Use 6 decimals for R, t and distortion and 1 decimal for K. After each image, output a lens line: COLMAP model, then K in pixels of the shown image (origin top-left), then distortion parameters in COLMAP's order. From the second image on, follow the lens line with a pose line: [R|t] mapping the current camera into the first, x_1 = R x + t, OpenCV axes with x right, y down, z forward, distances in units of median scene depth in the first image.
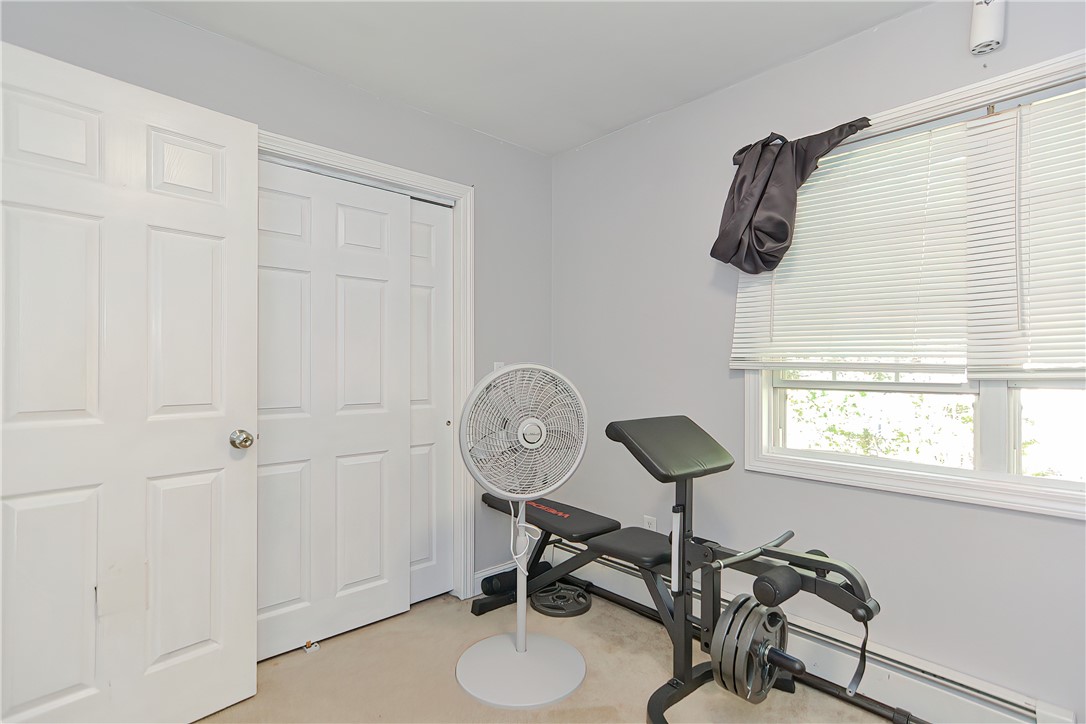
lens RADIAL K [[538.2, 0, 543.3], [0, 538.2, 364.0], [0, 0, 1]] dist [0.016098, 0.002085]
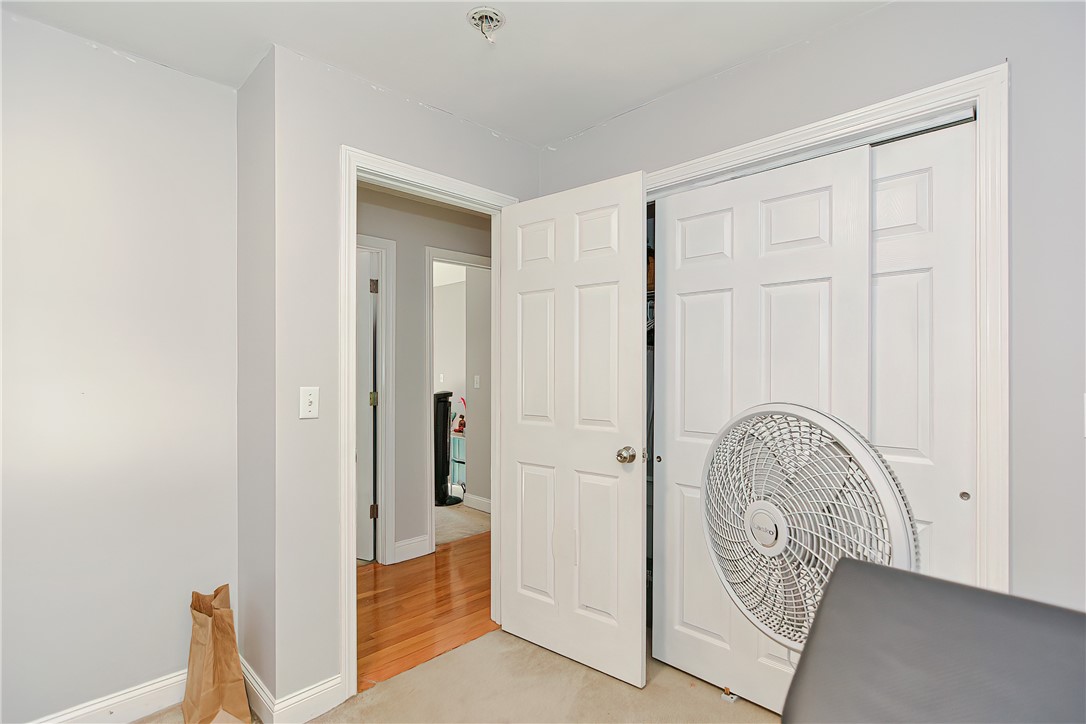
lens RADIAL K [[538.2, 0, 540.9], [0, 538.2, 367.1], [0, 0, 1]] dist [0.016098, 0.002085]
pose [[0.047308, -0.001456, -0.998879, 0.542613], [0.008151, 0.999966, -0.001072, -0.044100], [0.998847, -0.008092, 0.047319, 0.726435]]
